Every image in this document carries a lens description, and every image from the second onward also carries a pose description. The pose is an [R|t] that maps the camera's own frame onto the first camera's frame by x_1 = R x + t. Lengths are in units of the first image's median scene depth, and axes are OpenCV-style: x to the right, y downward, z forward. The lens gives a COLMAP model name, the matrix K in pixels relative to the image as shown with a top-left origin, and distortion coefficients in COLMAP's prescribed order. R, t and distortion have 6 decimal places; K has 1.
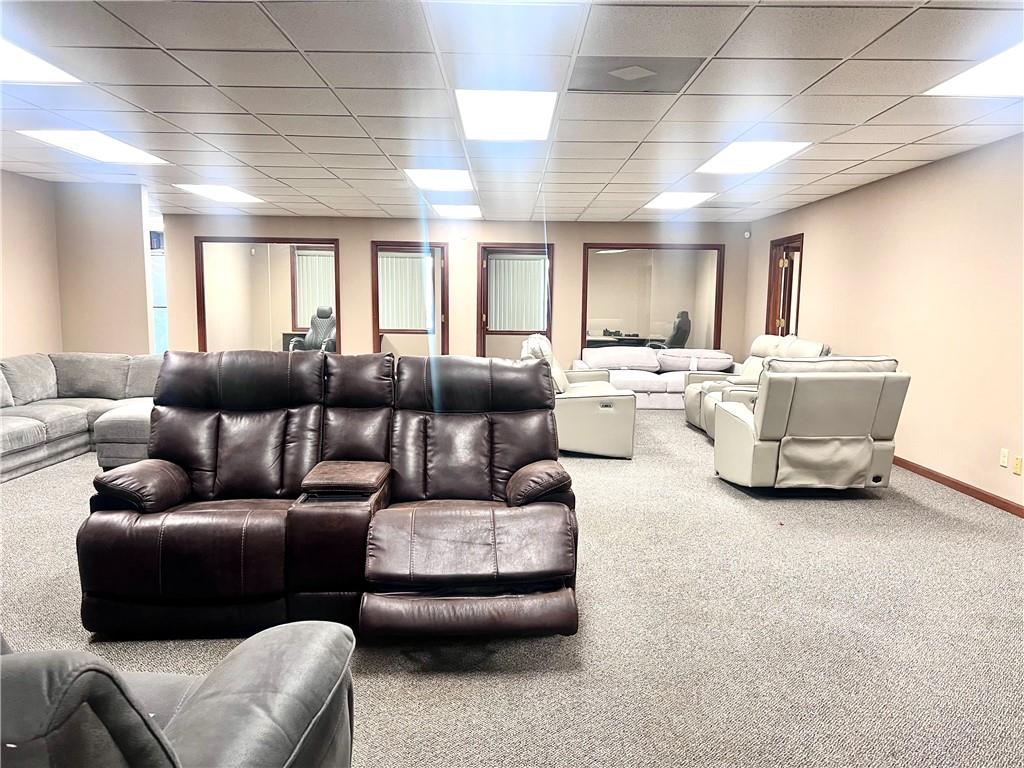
lens RADIAL K [[768.6, 0, 510.1], [0, 768.6, 394.2], [0, 0, 1]] dist [0.063430, -0.067272]
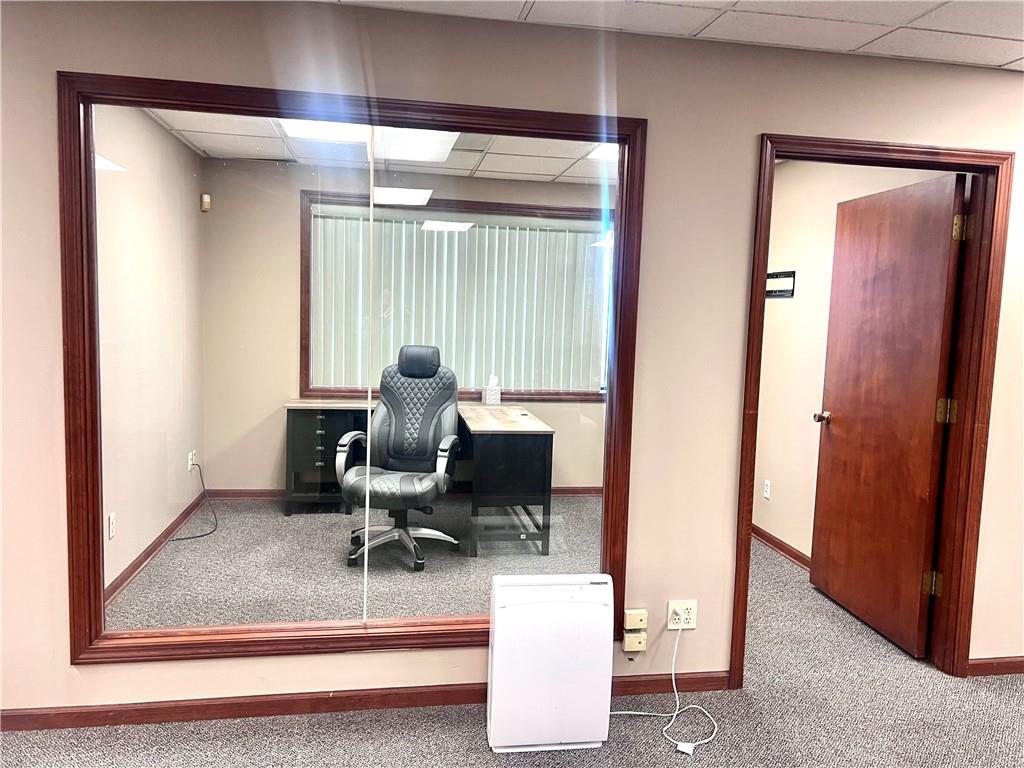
lens RADIAL K [[768.6, 0, 512.0], [0, 768.6, 378.3], [0, 0, 1]] dist [0.063430, -0.067272]
pose [[0.986706, 0.006152, 0.162398, -0.309668], [-0.001917, 0.999654, -0.026219, -0.105885], [-0.162504, 0.025559, 0.986377, 0.747313]]
